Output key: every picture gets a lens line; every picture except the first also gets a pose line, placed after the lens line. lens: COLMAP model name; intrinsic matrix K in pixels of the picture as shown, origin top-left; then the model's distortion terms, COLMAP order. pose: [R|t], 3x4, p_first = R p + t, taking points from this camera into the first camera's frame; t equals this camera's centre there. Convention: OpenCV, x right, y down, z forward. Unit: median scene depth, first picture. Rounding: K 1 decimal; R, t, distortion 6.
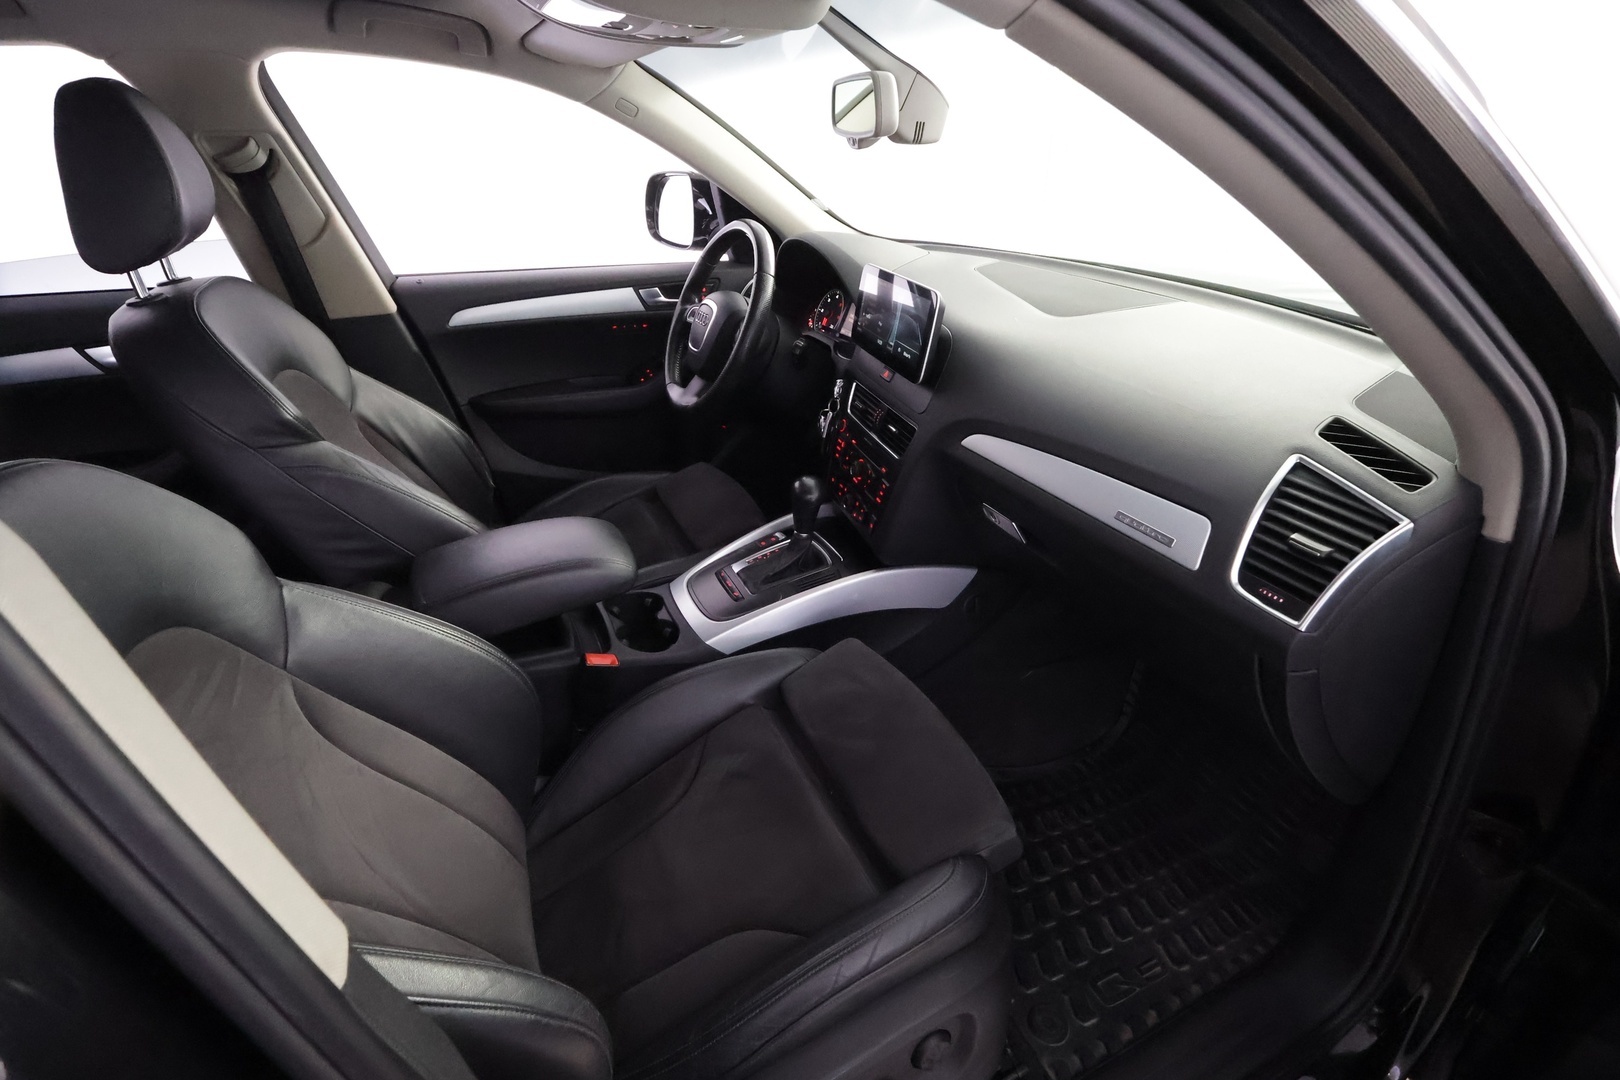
lens RADIAL K [[752.2, 0, 813.7], [0, 752.2, 545.6], [0, 0, 1]] dist [0.001407, 0.000458]
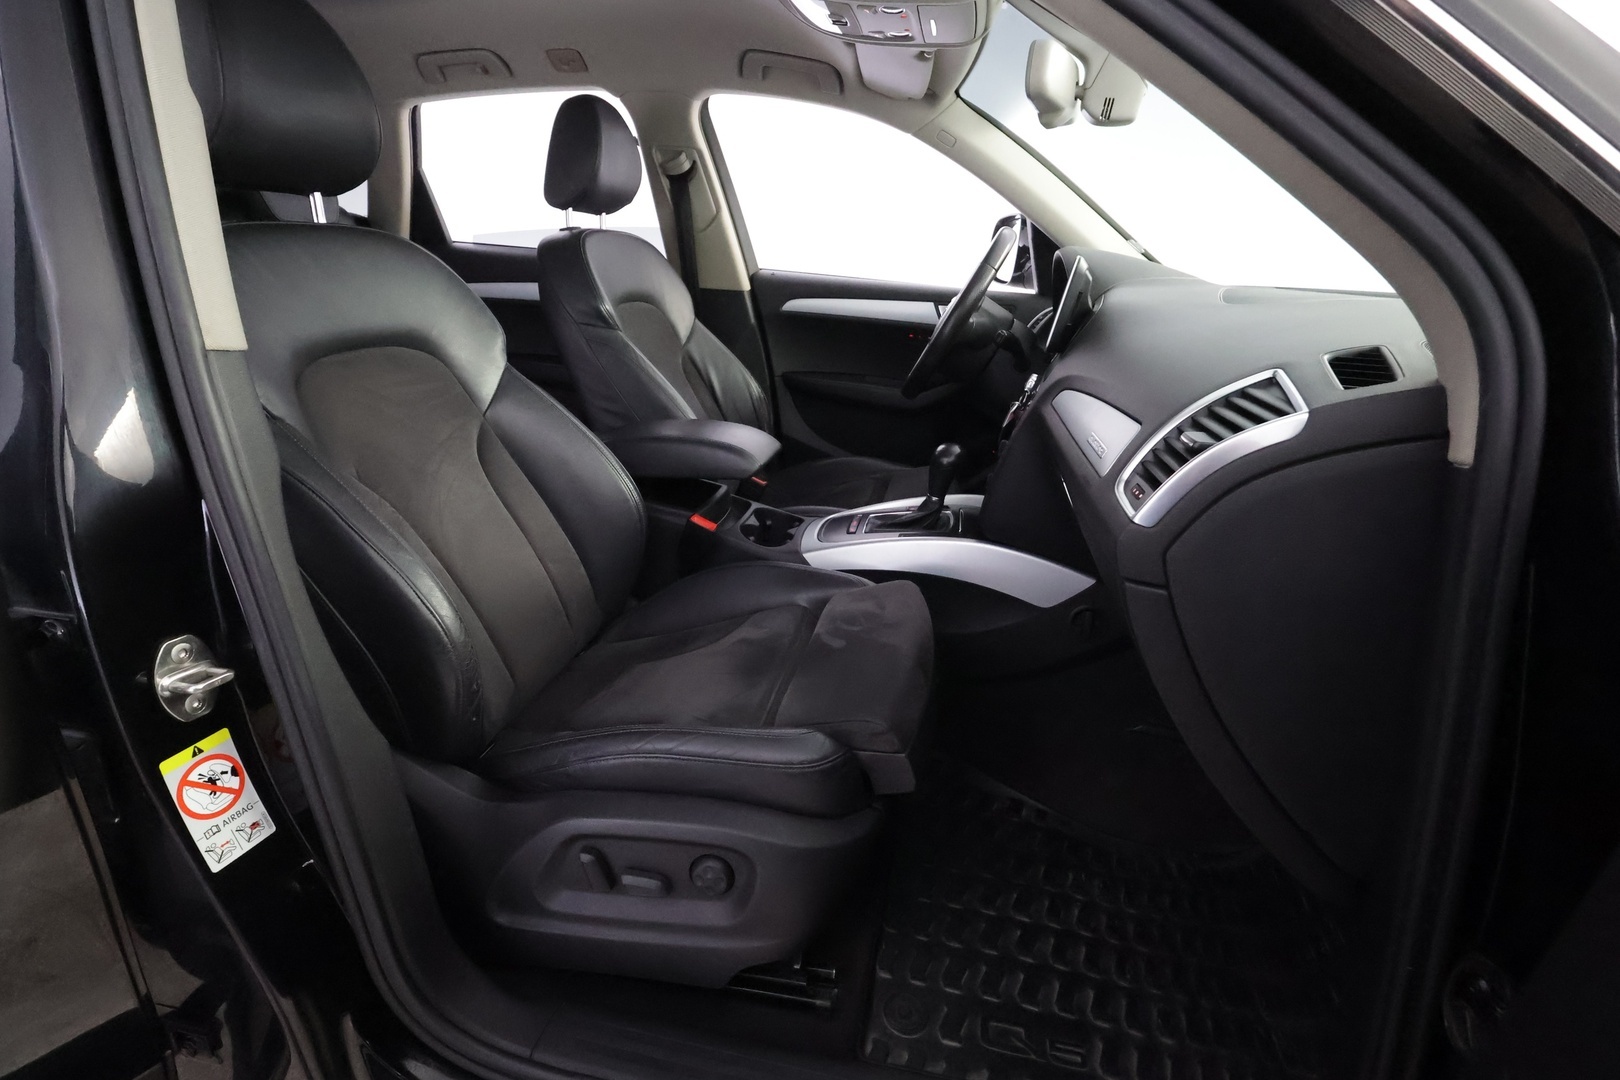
lens RADIAL K [[752.2, 0, 813.7], [0, 752.2, 545.6], [0, 0, 1]] dist [0.001407, 0.000458]
pose [[0.805618, 0.265892, -0.529415, 0.401224], [-0.341369, 0.938702, -0.048014, 0.146507], [0.484196, 0.219407, 0.847003, 0.058614]]
